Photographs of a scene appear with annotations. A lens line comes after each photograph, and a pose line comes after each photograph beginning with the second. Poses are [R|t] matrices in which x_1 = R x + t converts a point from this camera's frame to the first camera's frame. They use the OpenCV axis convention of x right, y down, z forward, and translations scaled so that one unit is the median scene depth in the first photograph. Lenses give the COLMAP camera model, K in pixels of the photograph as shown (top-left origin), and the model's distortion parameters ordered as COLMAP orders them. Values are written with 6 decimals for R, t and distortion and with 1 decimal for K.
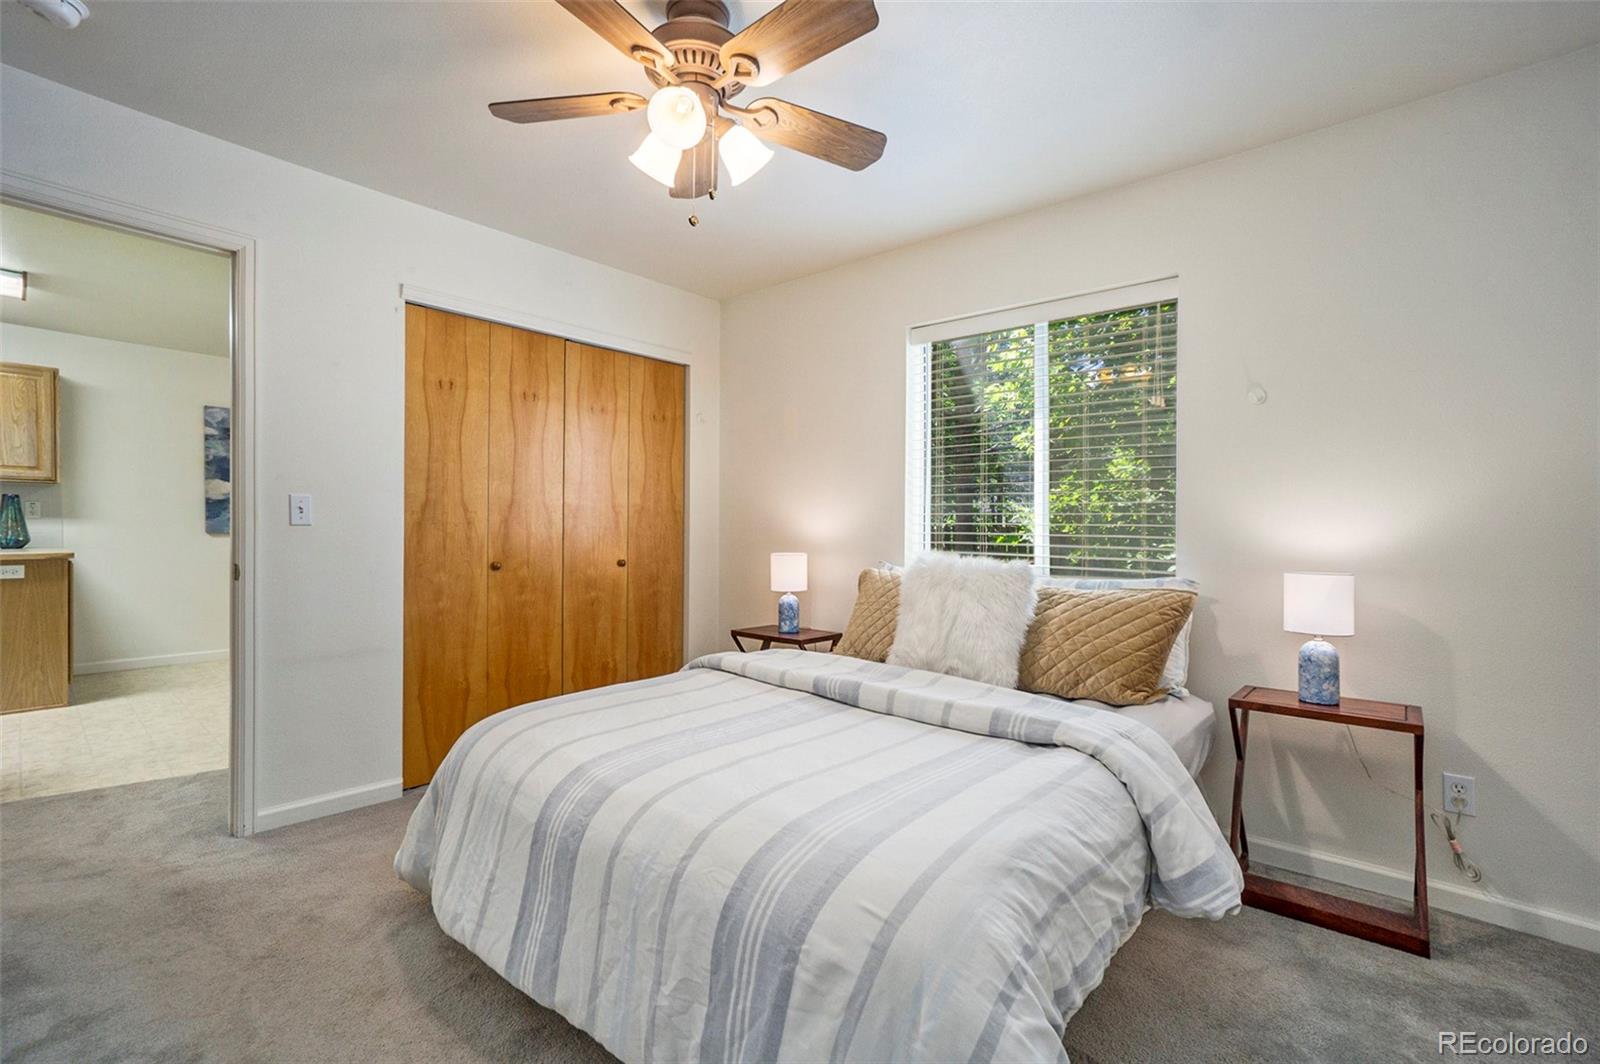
lens RADIAL K [[725.1, 0, 795.8], [0, 725.1, 527.6], [0, 0, 1]] dist [-0.014404, 0.005973]
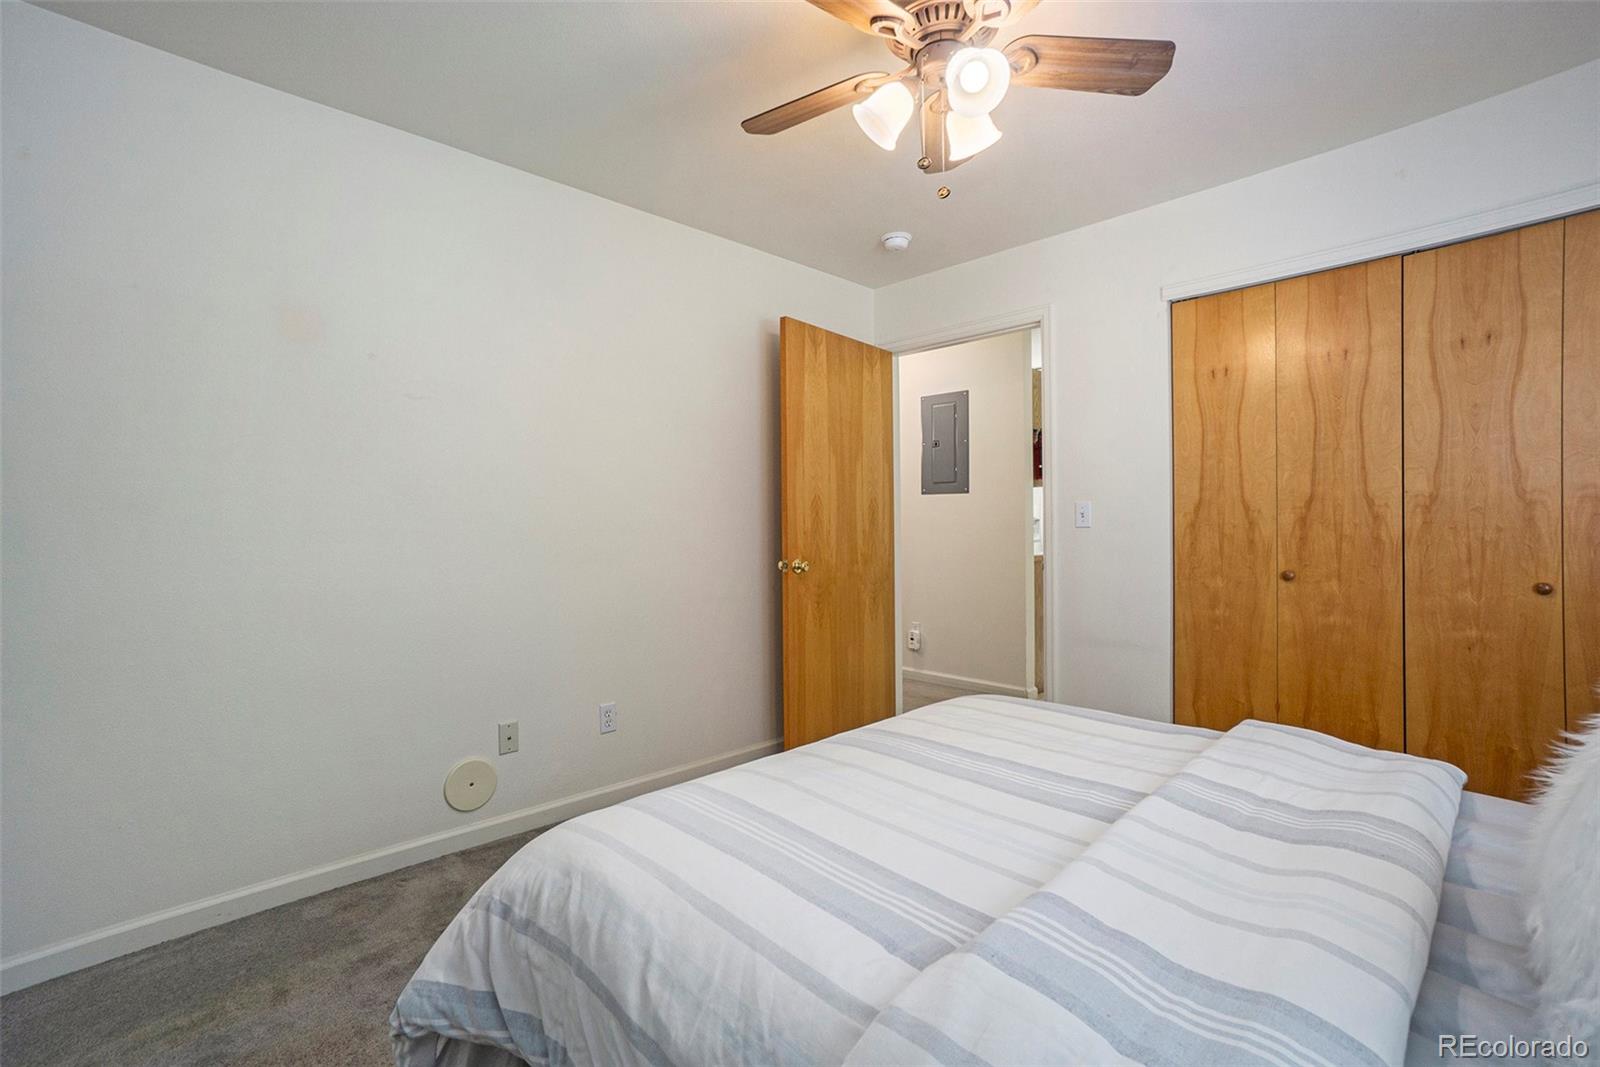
lens RADIAL K [[725.1, 0, 786.1], [0, 725.1, 537.1], [0, 0, 1]] dist [-0.014404, 0.005973]
pose [[-0.122599, 0.003477, -0.992450, 0.481032], [-0.001336, 0.999992, 0.003669, 0.007659], [0.992455, 0.001776, -0.122594, 0.555628]]
